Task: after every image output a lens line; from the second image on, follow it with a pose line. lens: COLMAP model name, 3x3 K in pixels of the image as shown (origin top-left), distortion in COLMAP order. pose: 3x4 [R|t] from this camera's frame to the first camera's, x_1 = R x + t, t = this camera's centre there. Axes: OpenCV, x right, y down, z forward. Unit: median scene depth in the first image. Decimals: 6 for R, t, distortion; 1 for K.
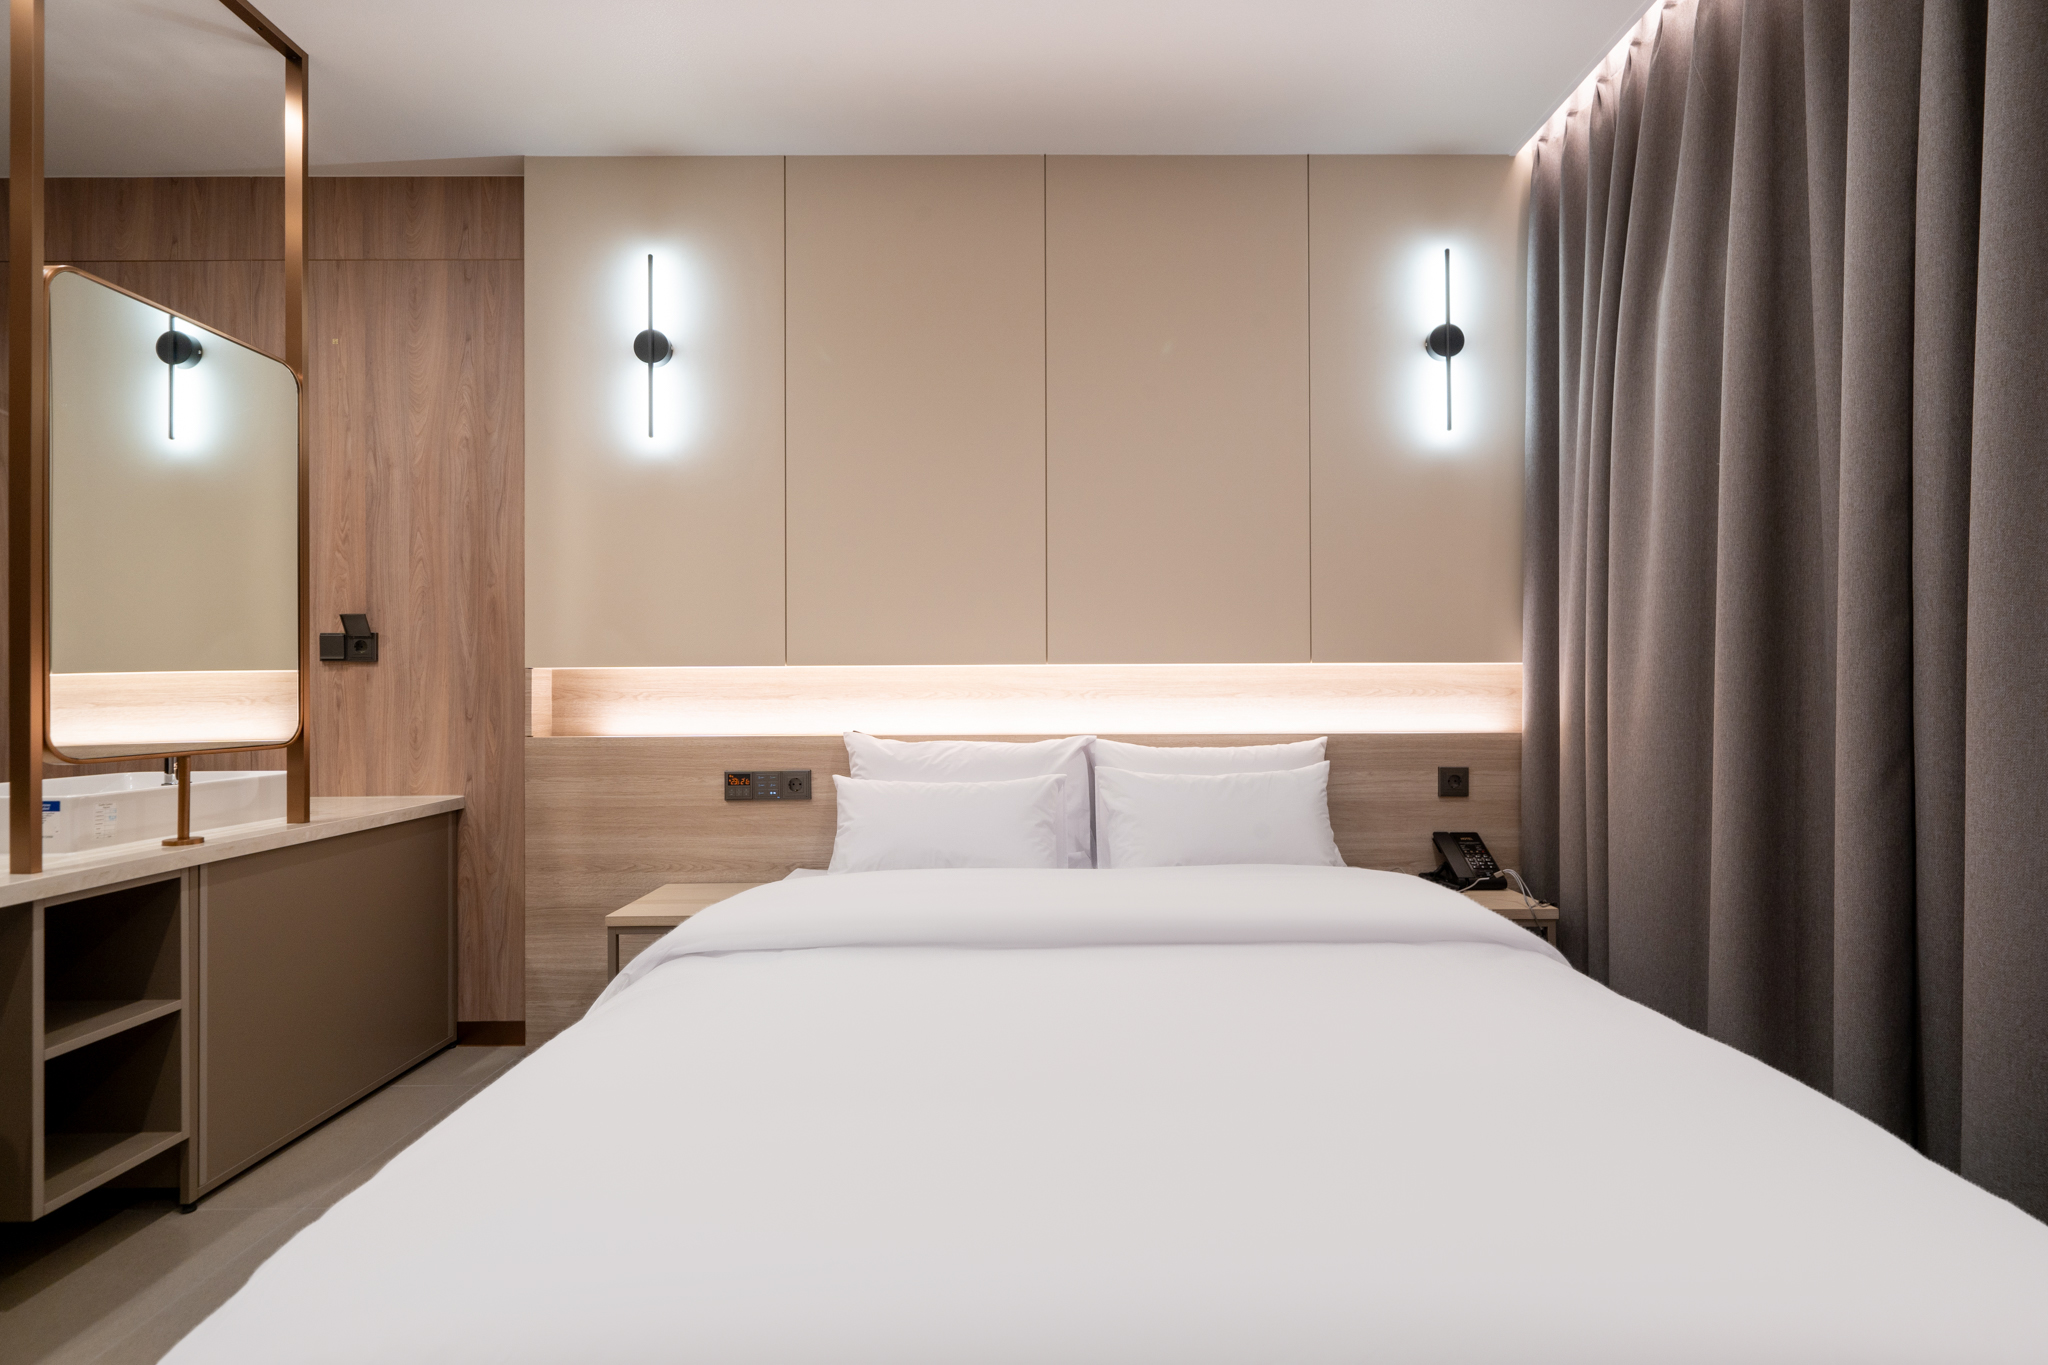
lens RADIAL K [[959.0, 0, 1033.7], [0, 959.0, 681.2], [0, 0, 1]] dist [0.000103, -0.000377]
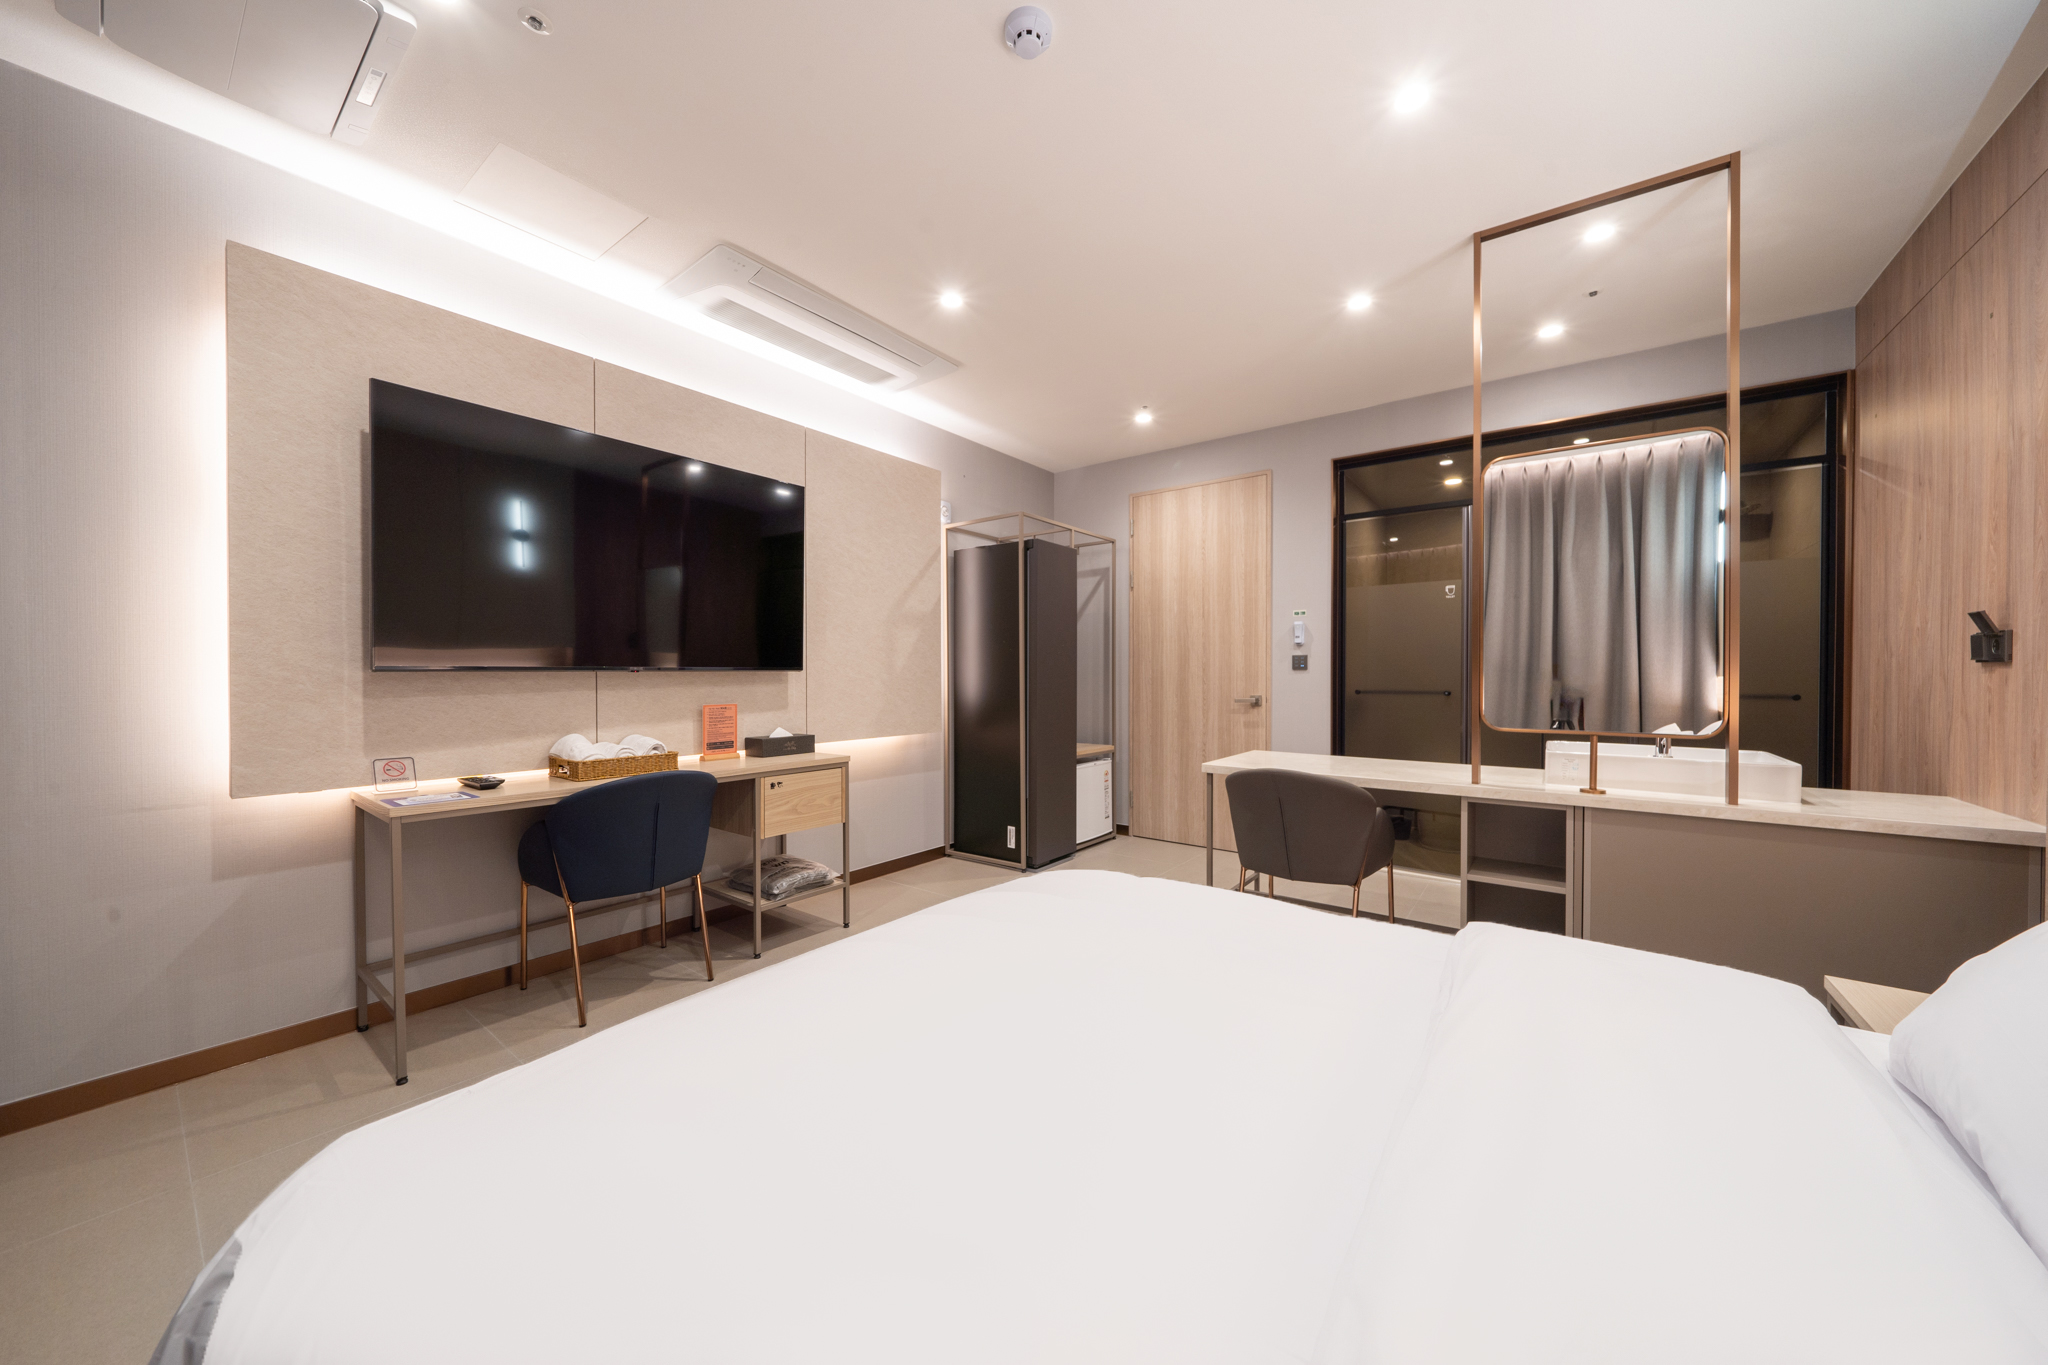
lens RADIAL K [[699.1, 0, 1035.4], [0, 699.1, 682.7], [0, 0, 1]] dist [-0.003316, -0.000254]
pose [[-0.600267, 0.018929, -0.799576, 0.378484], [0.012629, 0.999820, 0.014188, -0.023034], [0.799700, -0.001581, -0.600398, 0.689631]]
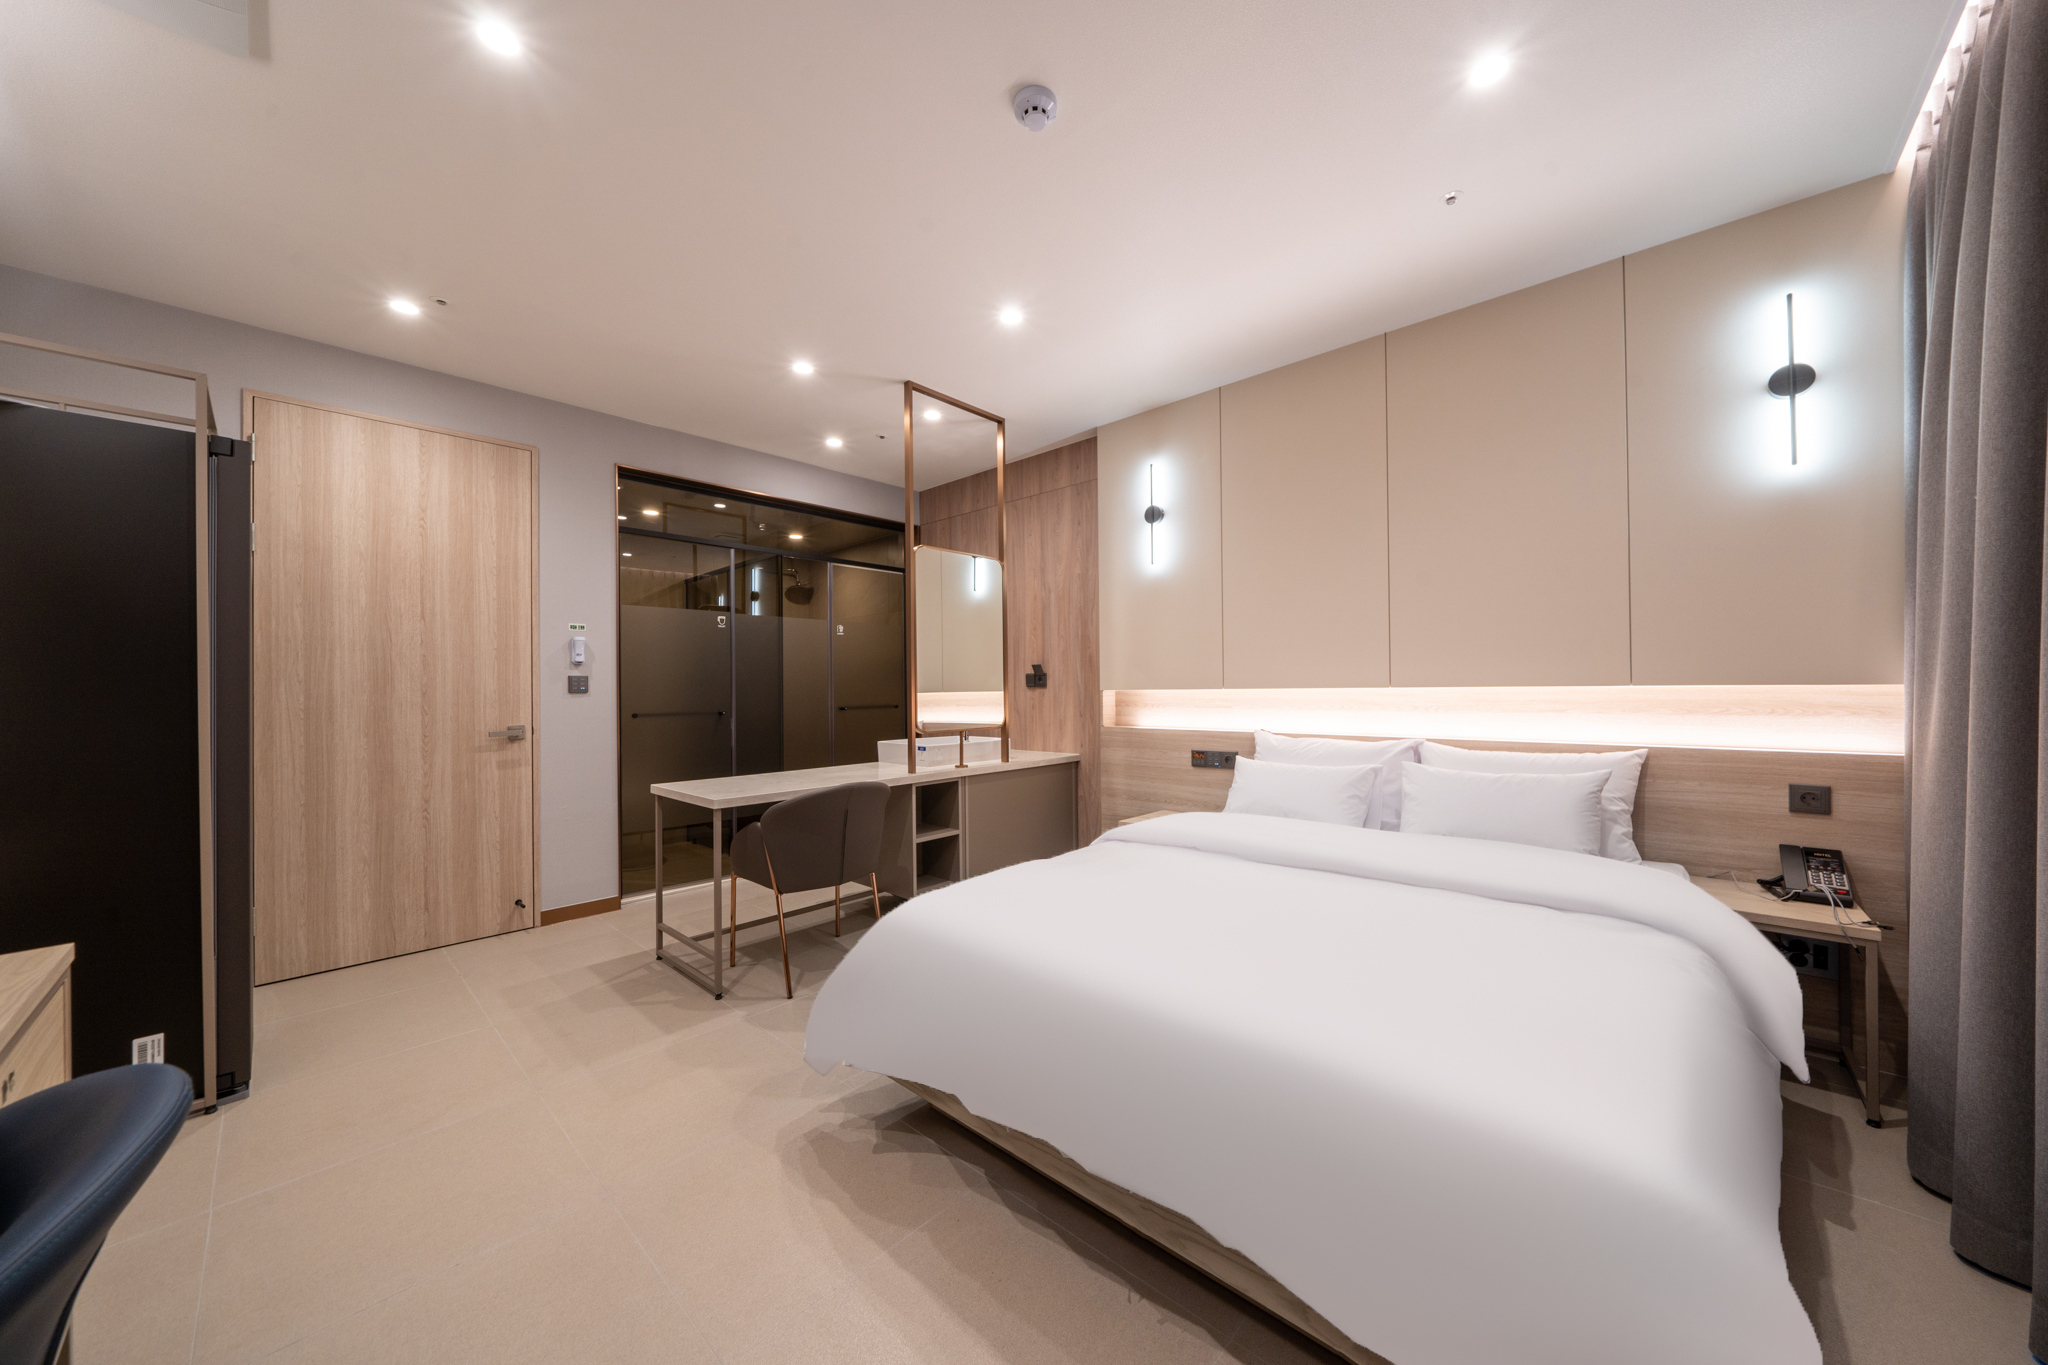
lens RADIAL K [[699.1, 0, 1035.4], [0, 699.1, 682.7], [0, 0, 1]] dist [-0.003316, -0.000254]
pose [[0.733748, -0.007928, -0.679375, 0.334336], [0.011787, 0.999930, 0.001062, -0.032611], [0.679319, -0.008787, 0.733790, -0.127660]]
